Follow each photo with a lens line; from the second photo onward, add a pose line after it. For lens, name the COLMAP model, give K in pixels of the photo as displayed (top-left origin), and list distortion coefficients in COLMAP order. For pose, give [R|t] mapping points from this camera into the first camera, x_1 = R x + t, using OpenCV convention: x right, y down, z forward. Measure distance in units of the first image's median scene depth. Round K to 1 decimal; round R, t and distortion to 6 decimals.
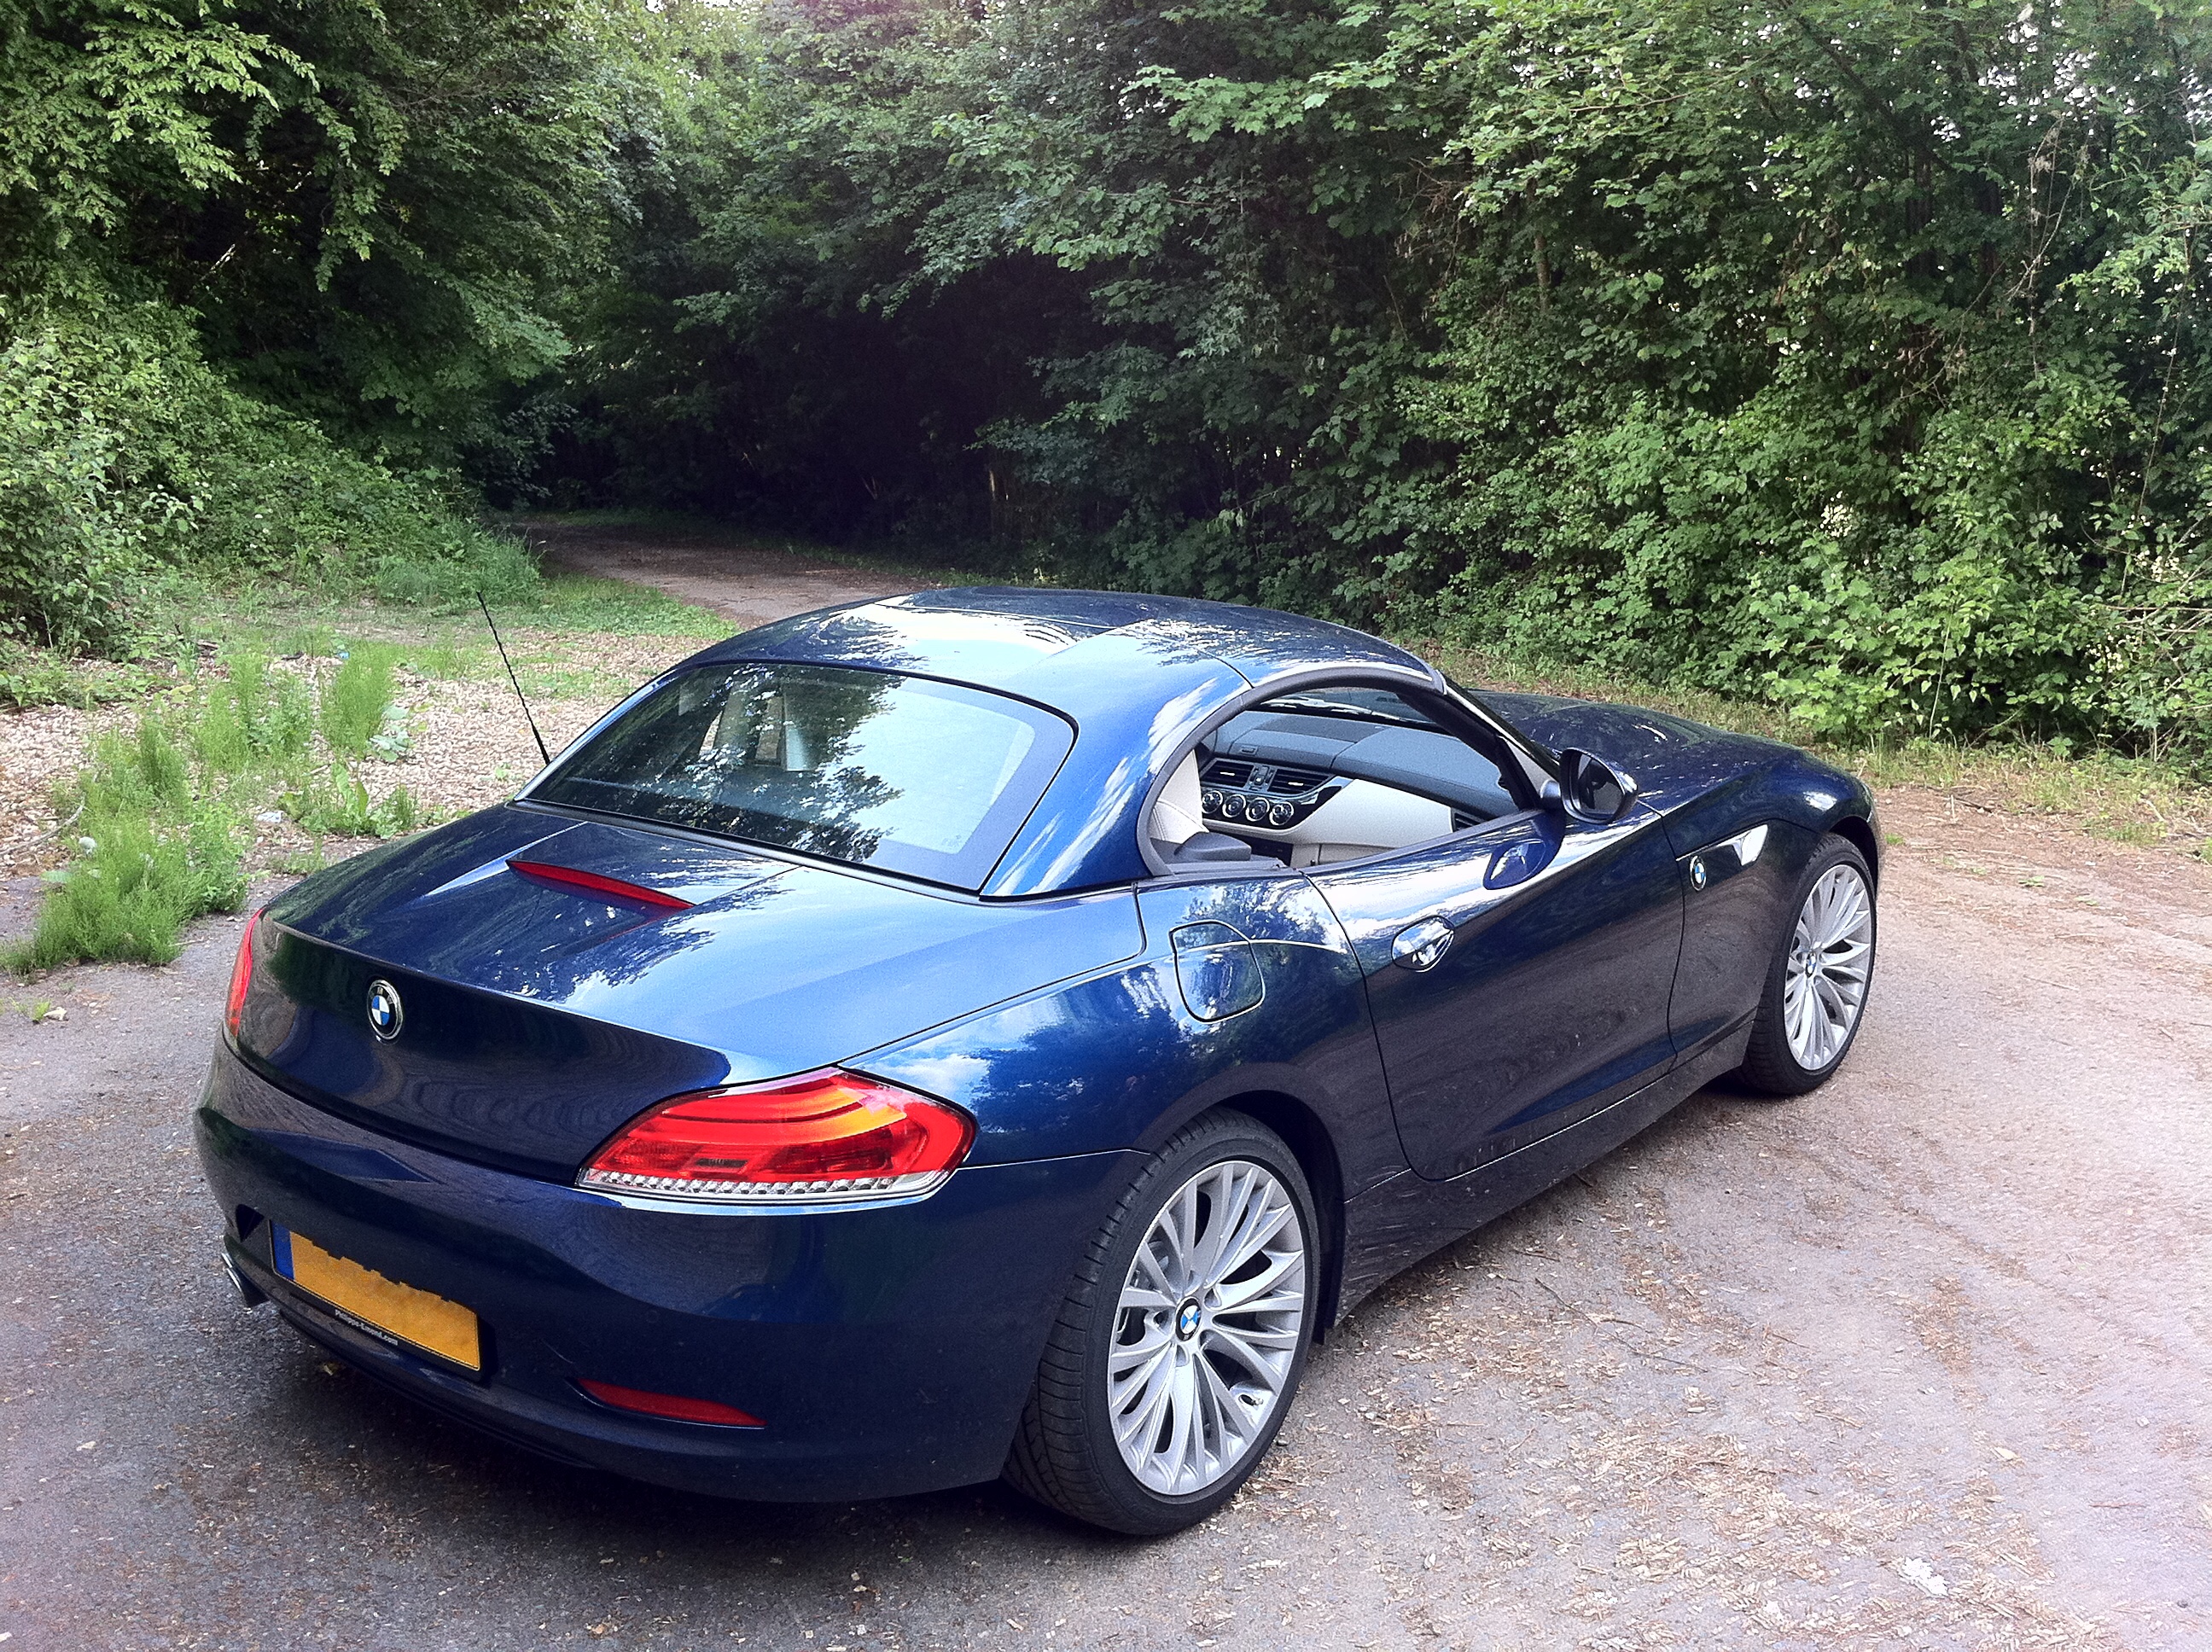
lens RADIAL K [[2091.8, 0, 1134.4], [0, 2091.8, 818.4], [0, 0, 1]] dist [0.065951, -0.230191]
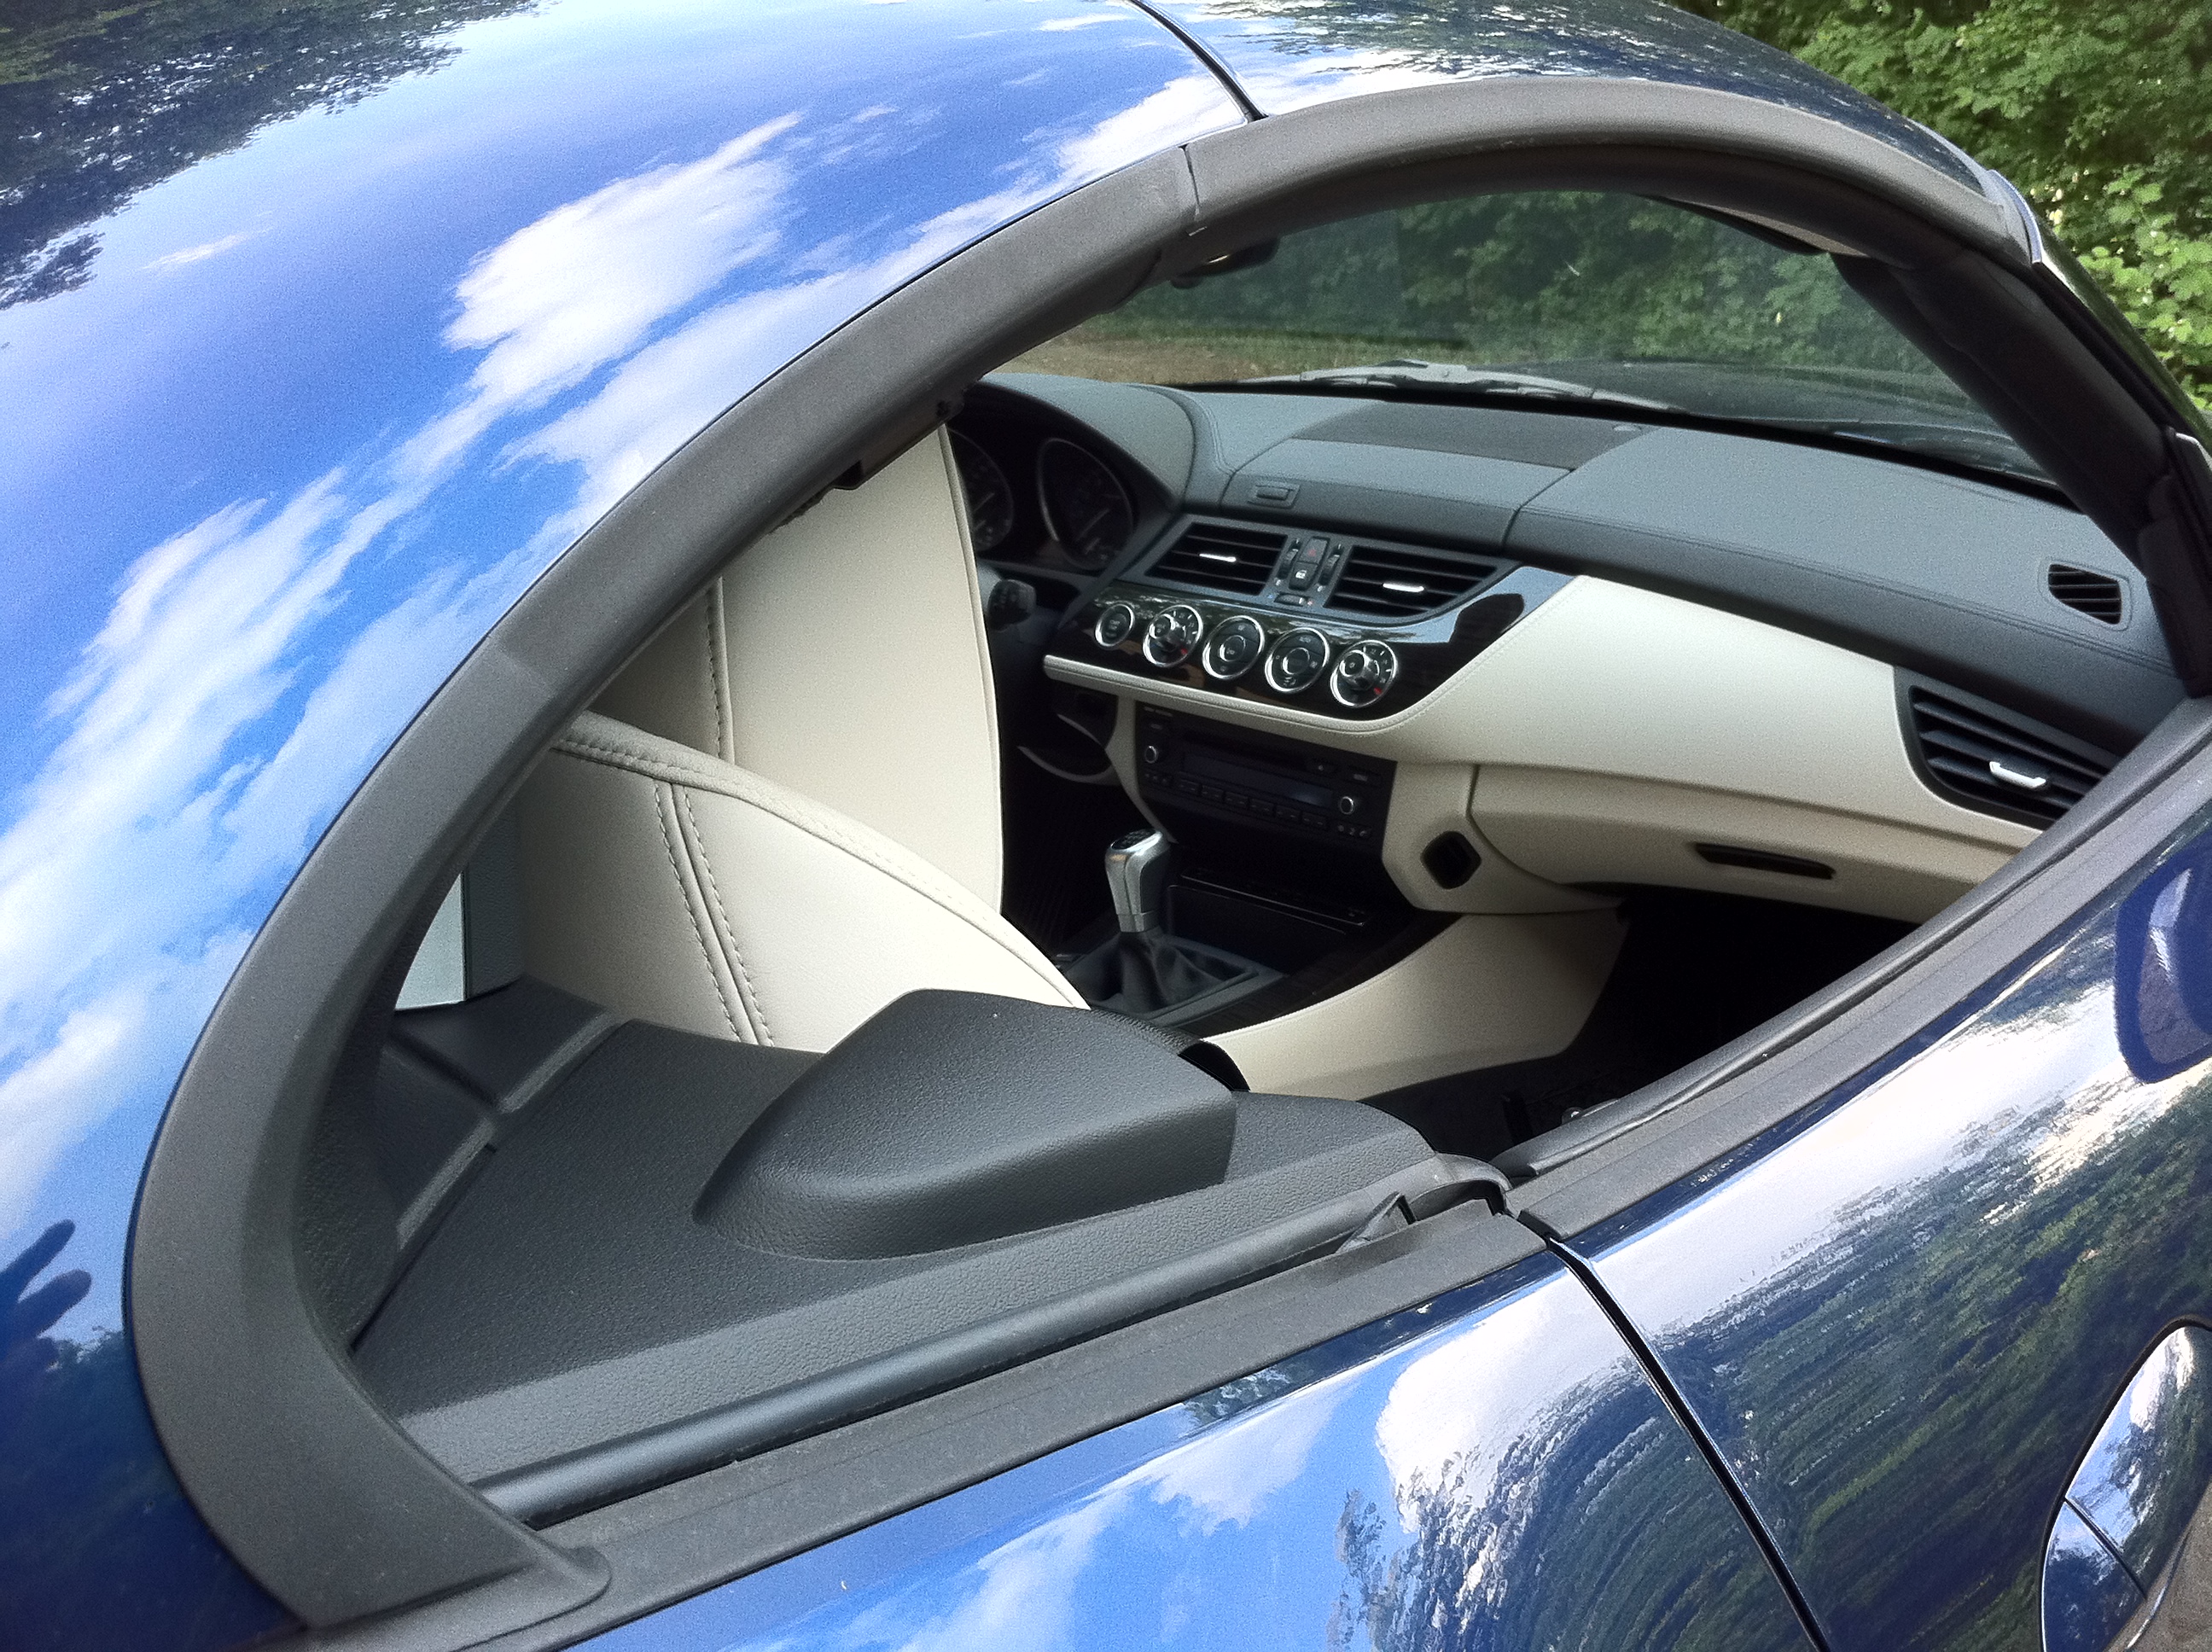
lens RADIAL K [[2091.8, 0, 1134.4], [0, 2091.8, 818.4], [0, 0, 1]] dist [0.065951, -0.230191]
pose [[0.999679, -0.007599, -0.024178, 0.014867], [0.010335, 0.993297, 0.115130, -0.007207], [0.023141, -0.115343, 0.993056, 0.239557]]
